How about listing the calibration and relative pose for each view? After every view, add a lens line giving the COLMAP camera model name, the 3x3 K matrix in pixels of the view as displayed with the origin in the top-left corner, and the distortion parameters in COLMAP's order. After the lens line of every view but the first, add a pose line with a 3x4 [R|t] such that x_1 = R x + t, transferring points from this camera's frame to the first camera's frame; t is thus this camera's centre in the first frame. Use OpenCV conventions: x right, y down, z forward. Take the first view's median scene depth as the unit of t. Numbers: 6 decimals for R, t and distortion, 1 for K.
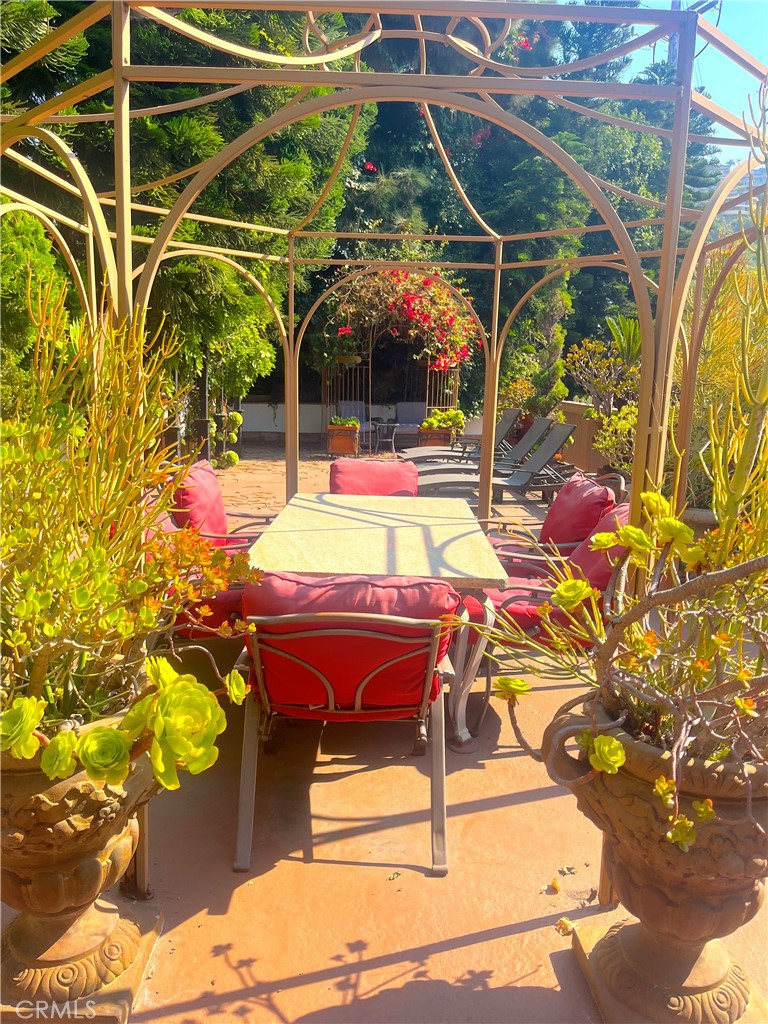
lens RADIAL K [[772.4, 0, 383.6], [0, 772.4, 511.9], [0, 0, 1]] dist [0.000911, 0.000035]
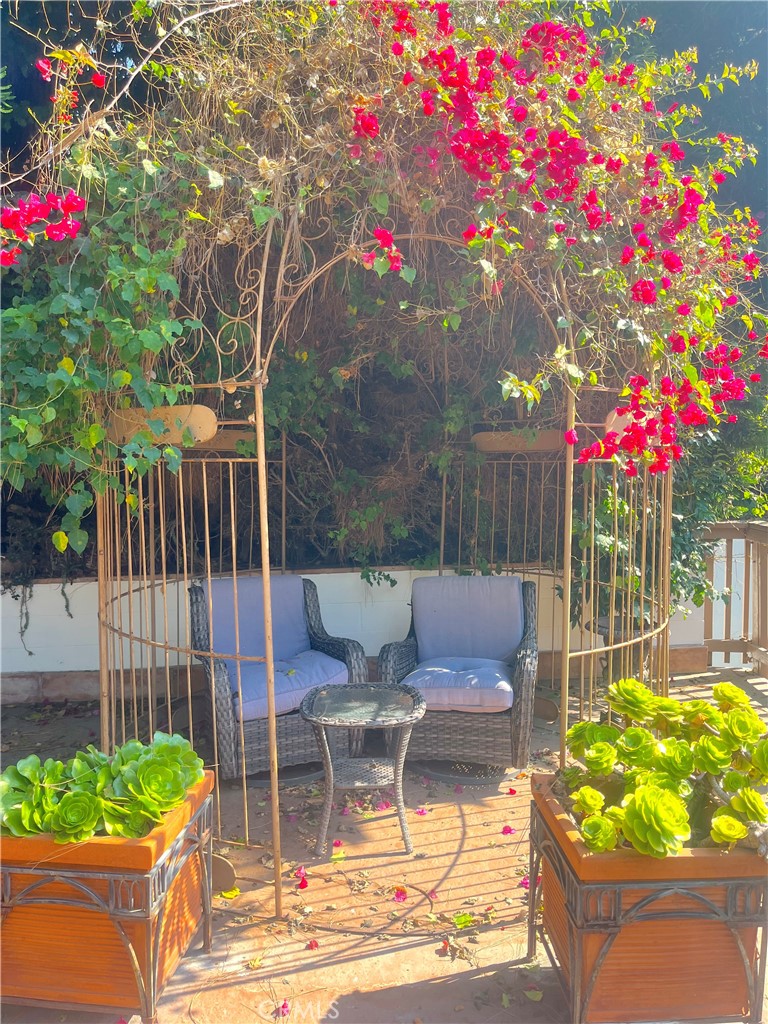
lens RADIAL K [[772.4, 0, 384.0], [0, 772.4, 512.7], [0, 0, 1]] dist [0.000911, 0.000035]
pose [[0.999295, -0.026391, -0.026708, 0.013518], [0.023227, 0.993375, -0.112543, -0.131302], [0.029501, 0.111843, 0.993288, 0.698772]]
